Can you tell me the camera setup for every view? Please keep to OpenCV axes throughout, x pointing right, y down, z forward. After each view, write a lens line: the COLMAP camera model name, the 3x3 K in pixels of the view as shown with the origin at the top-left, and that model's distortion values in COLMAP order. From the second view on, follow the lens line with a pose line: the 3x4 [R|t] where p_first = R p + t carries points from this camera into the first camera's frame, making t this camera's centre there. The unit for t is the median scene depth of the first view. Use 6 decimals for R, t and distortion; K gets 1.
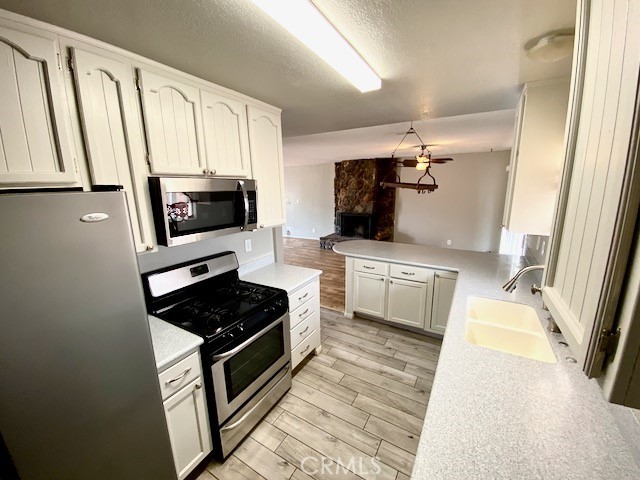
lens RADIAL K [[259.6, 0, 320.0], [0, 259.6, 240.0], [0, 0, 1]] dist [0.032982, -0.027982]
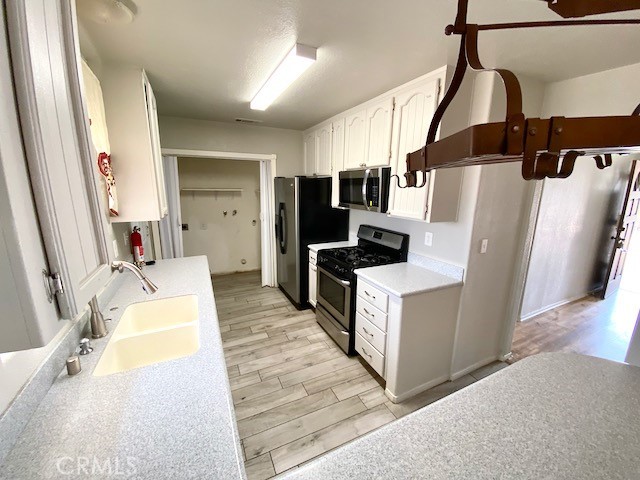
lens RADIAL K [[259.6, 0, 320.0], [0, 259.6, 240.0], [0, 0, 1]] dist [0.032982, -0.027982]
pose [[-0.555978, 0.189918, -0.809209, 0.816683], [-0.160745, 0.930601, 0.328850, -0.259908], [0.815506, 0.312910, -0.486865, 1.385002]]
